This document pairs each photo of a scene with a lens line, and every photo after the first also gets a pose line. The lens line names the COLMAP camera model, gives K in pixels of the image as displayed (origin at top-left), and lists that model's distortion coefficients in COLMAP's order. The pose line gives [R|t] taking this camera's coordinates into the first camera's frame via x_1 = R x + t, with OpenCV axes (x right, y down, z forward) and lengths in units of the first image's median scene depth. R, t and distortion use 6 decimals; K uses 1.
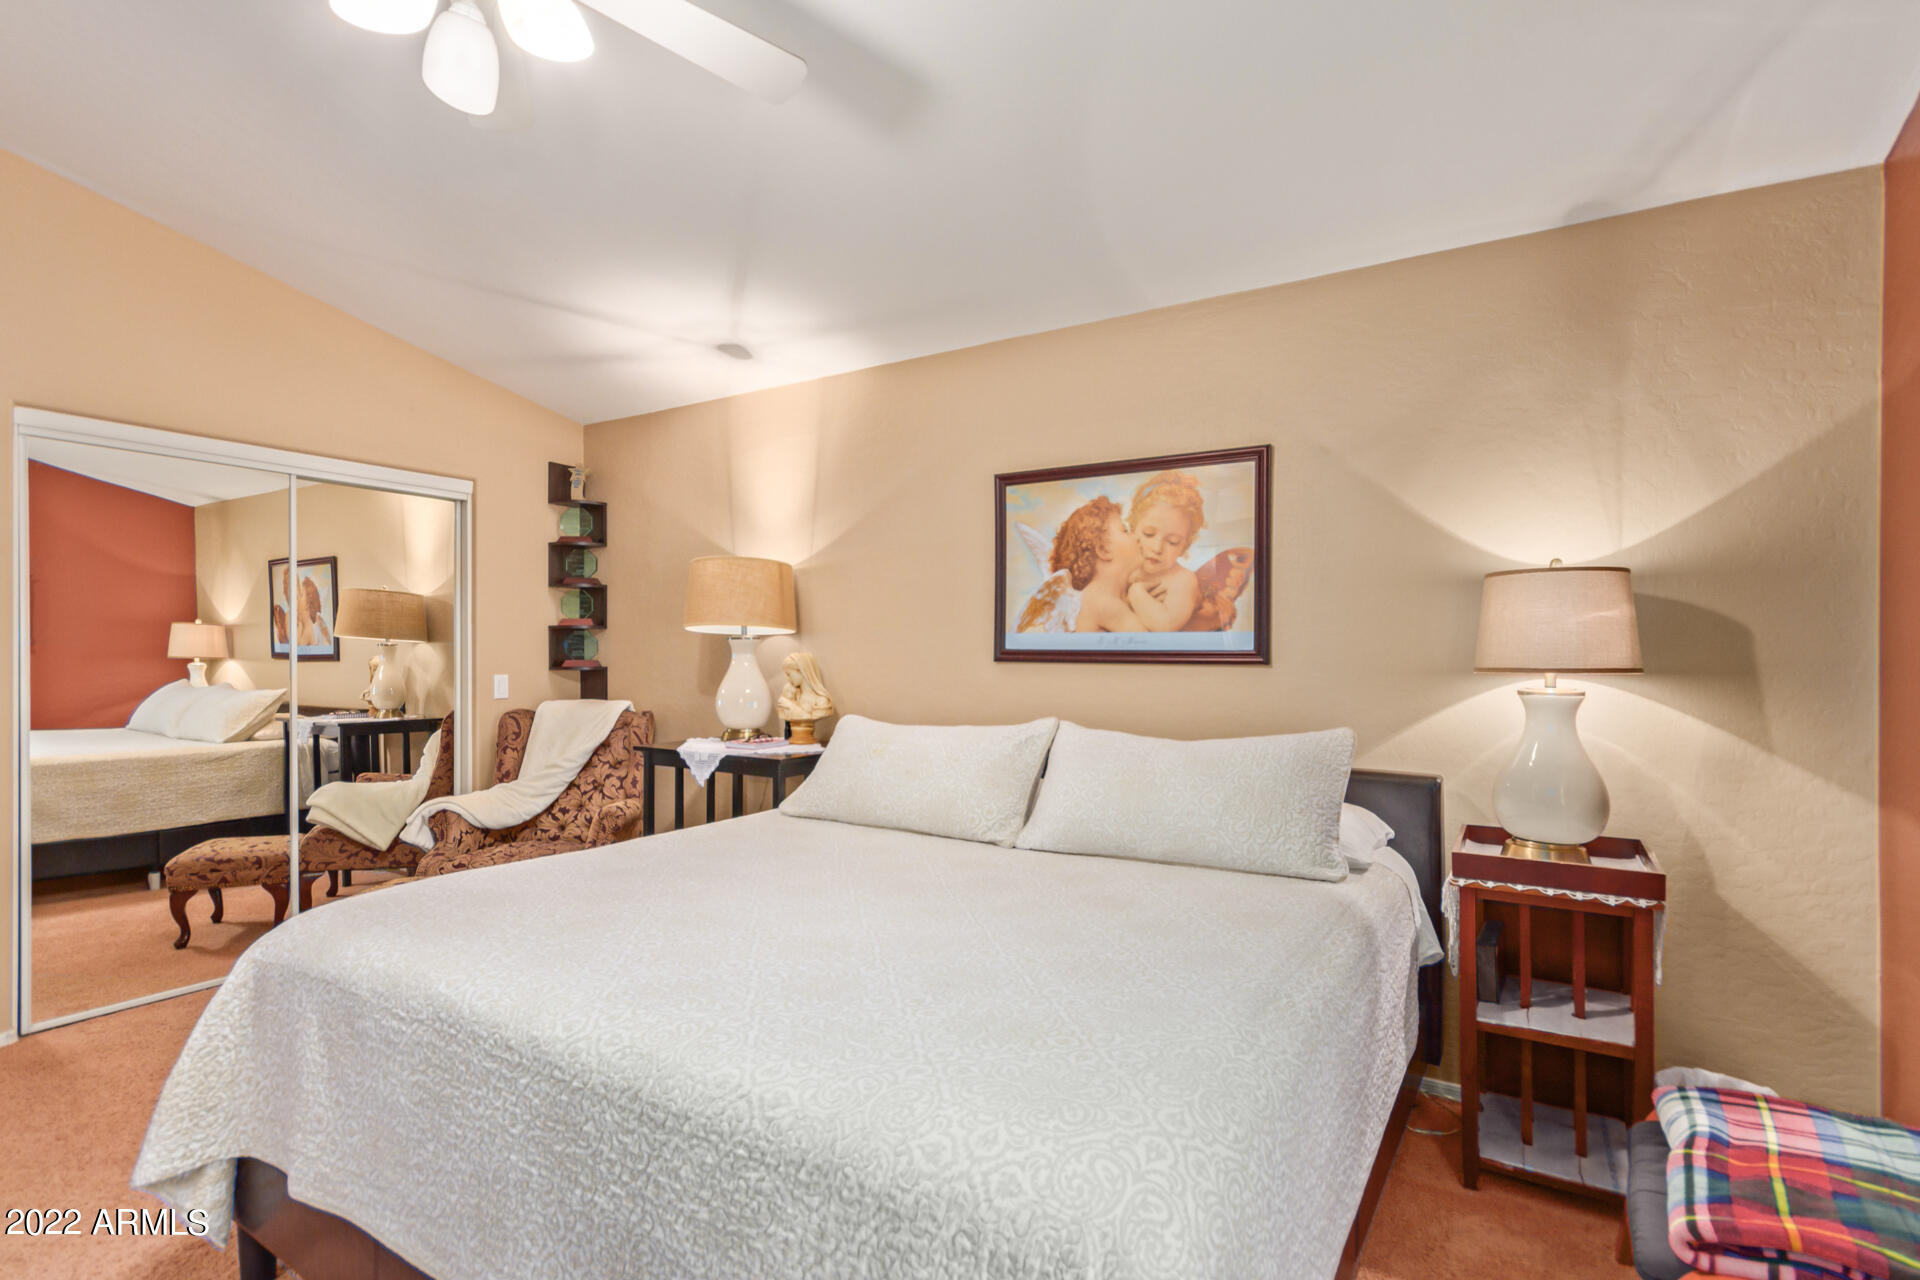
lens RADIAL K [[900.8, 0, 959.3], [0, 900.8, 644.5], [0, 0, 1]] dist [0.004589, 0.000787]
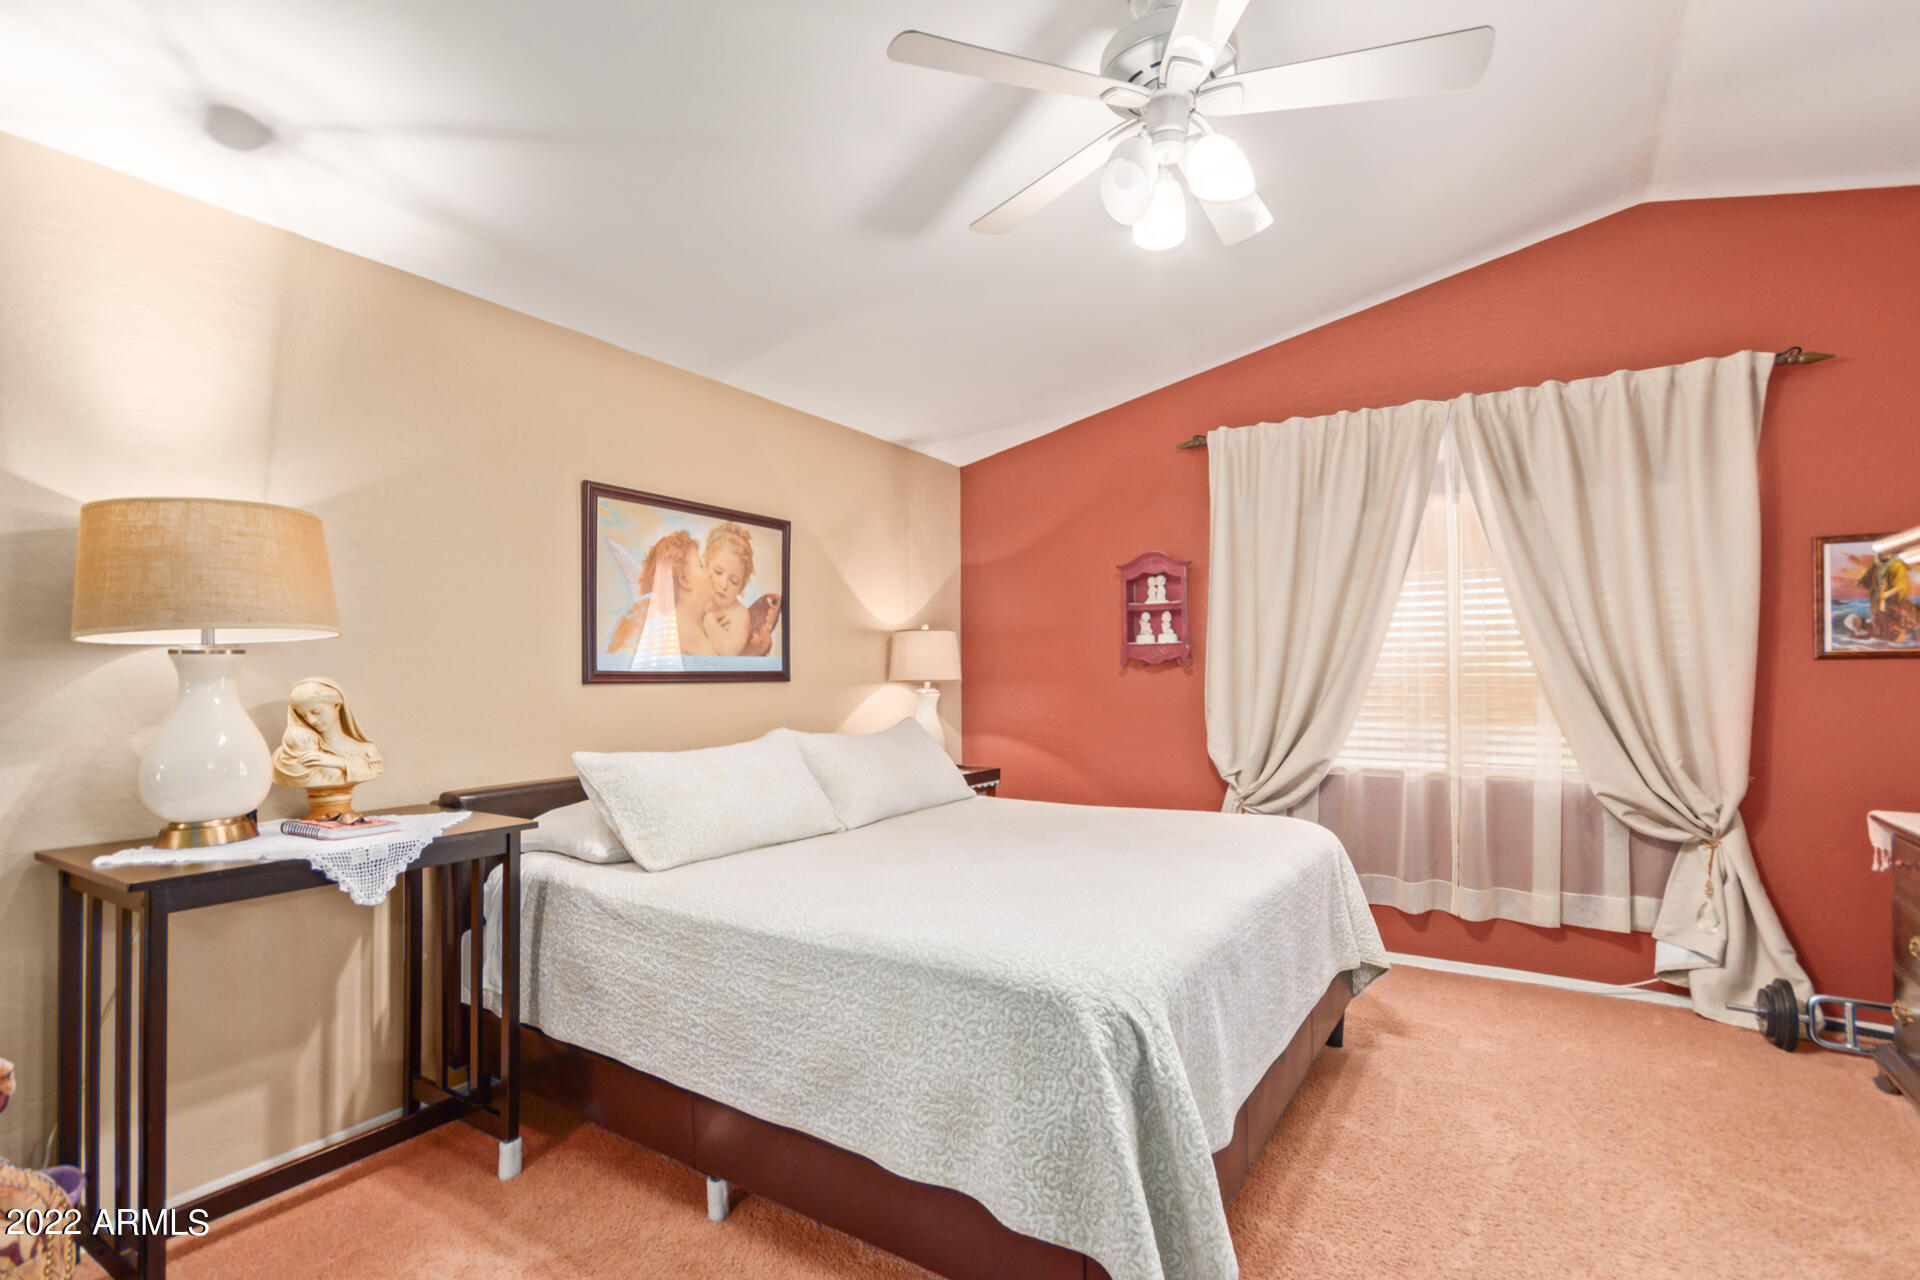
lens RADIAL K [[900.8, 0, 958.9], [0, 900.8, 656.7], [0, 0, 1]] dist [0.004589, 0.000787]
pose [[0.017230, 0.013277, 0.999763, -0.948244], [-0.003686, 0.999906, -0.013216, 0.002014], [-0.999845, -0.003457, 0.017277, 0.661944]]
